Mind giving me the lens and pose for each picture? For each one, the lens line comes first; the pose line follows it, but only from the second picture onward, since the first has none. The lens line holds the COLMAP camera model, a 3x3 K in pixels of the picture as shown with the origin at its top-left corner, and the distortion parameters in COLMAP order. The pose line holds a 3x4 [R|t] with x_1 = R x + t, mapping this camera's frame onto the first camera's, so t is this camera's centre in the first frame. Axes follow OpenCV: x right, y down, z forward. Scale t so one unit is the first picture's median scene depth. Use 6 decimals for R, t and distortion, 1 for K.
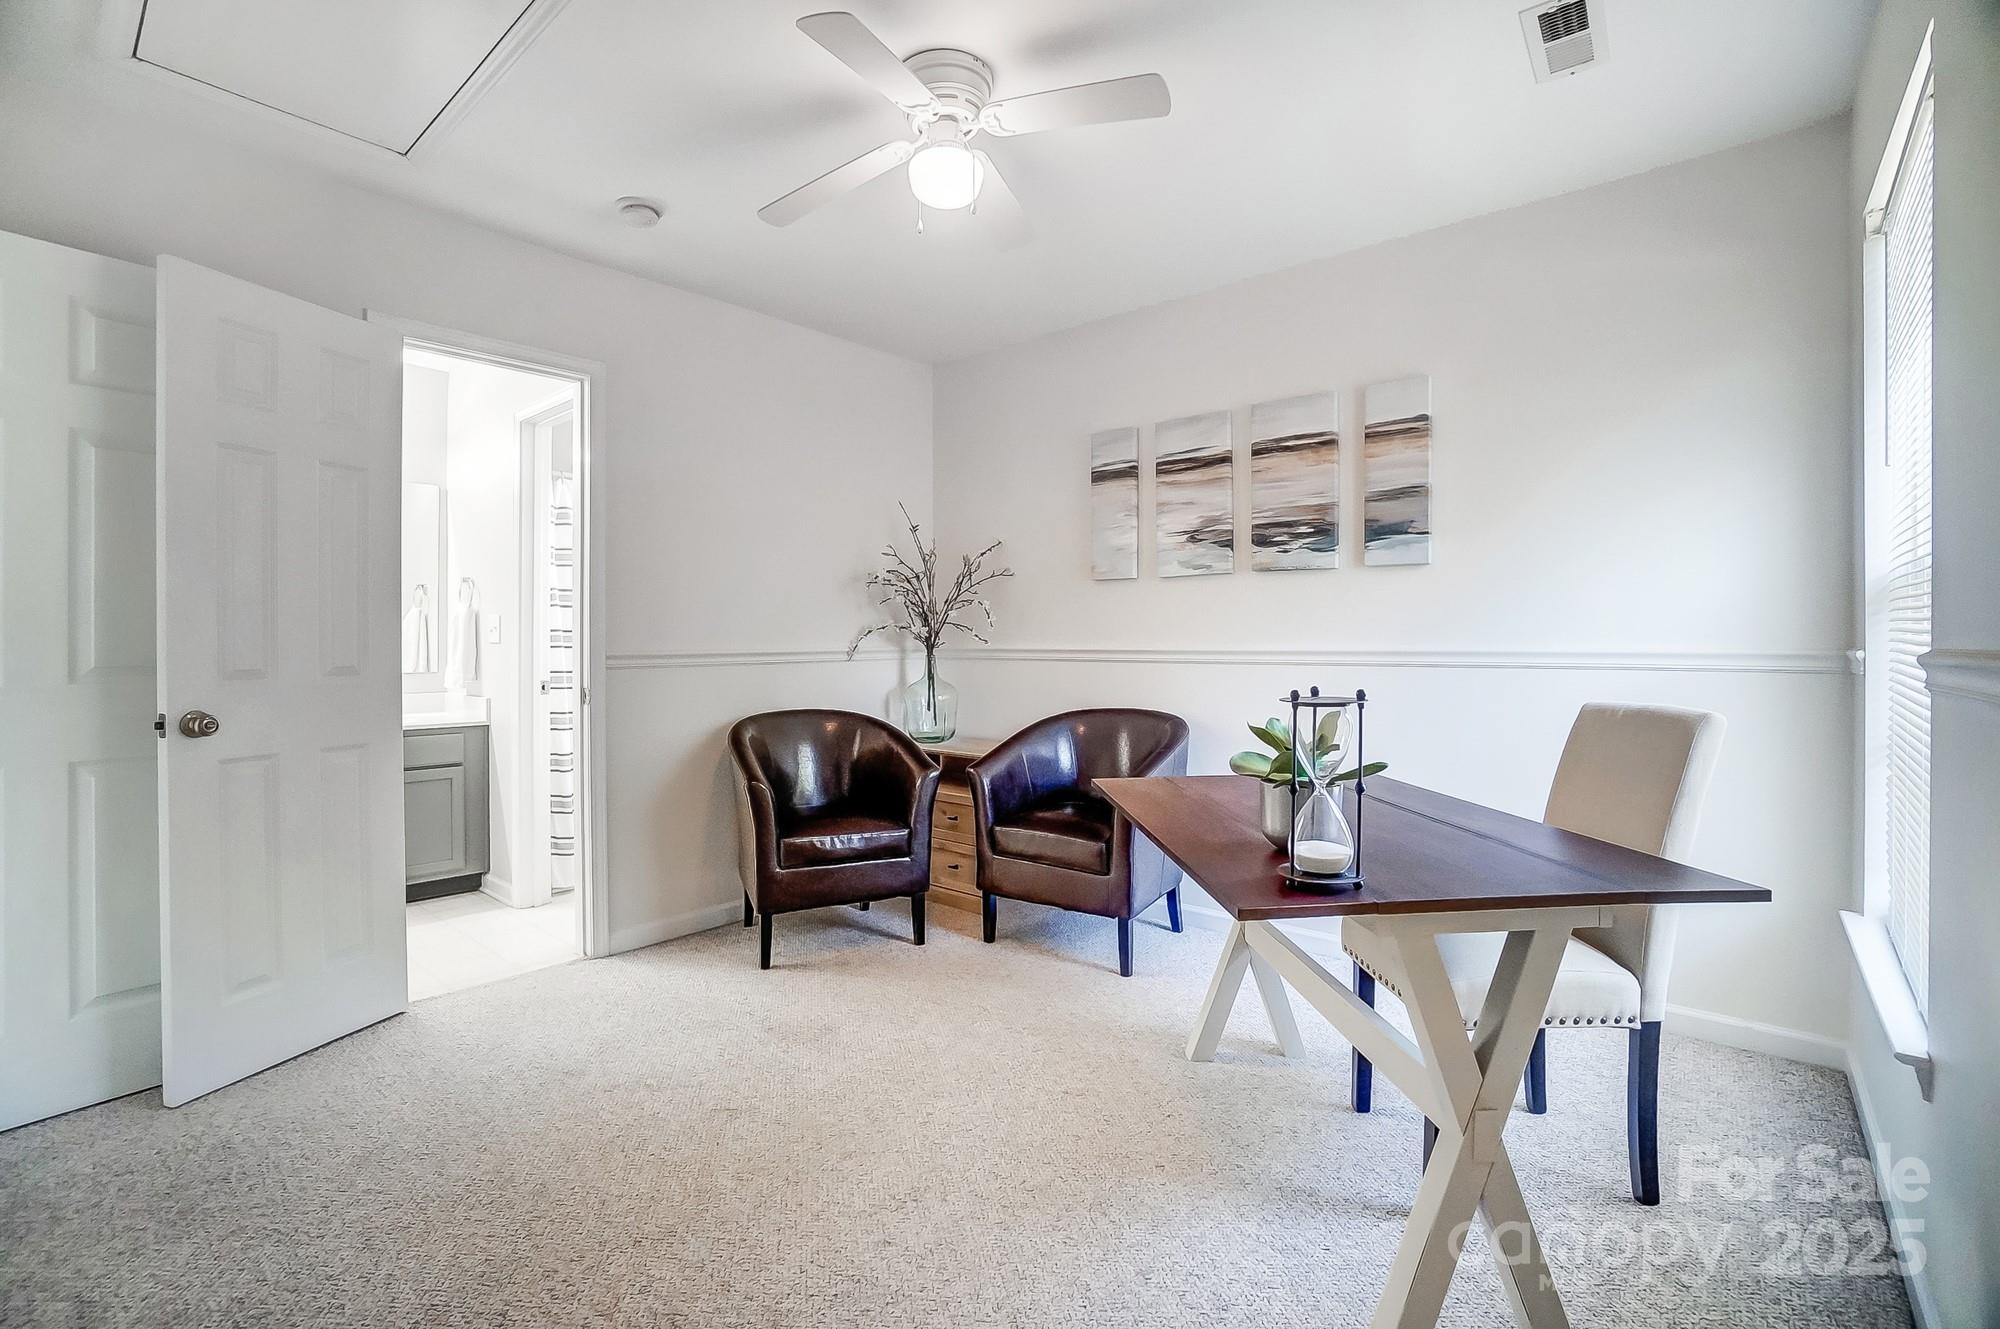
lens RADIAL K [[886.5, 0, 995.1], [0, 886.5, 655.3], [0, 0, 1]] dist [-0.063344, 0.021952]
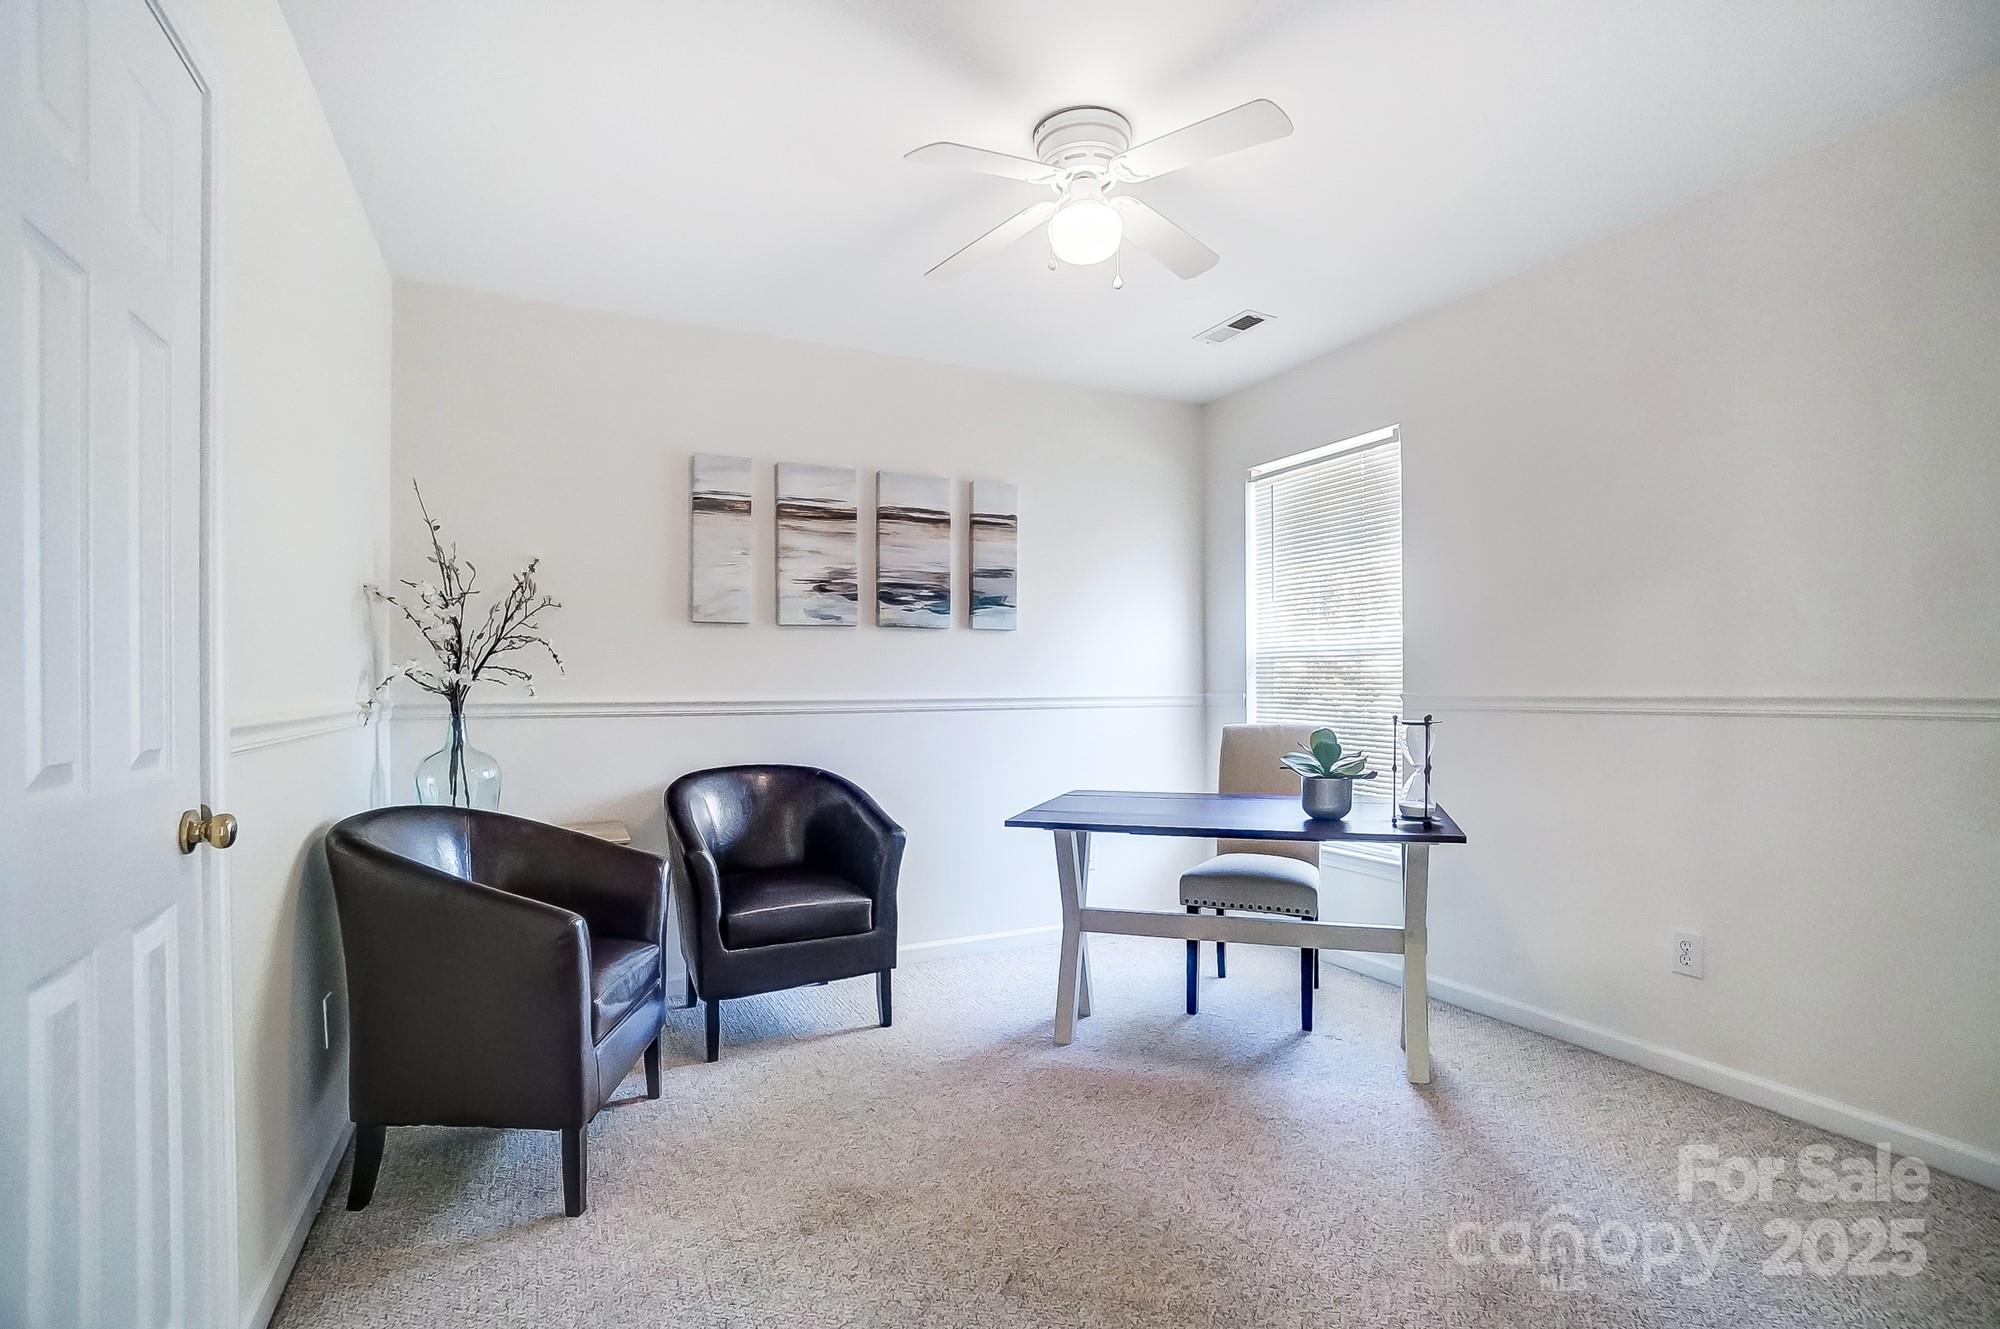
lens RADIAL K [[902.8, 0, 997.3], [0, 902.8, 690.9], [0, 0, 1]] dist [-0.000872, 0.023067]
pose [[0.413266, -0.003787, 0.910602, -0.671840], [0.020199, 0.999783, -0.005009, -0.007288], [-0.910386, 0.020463, 0.413253, 0.425302]]
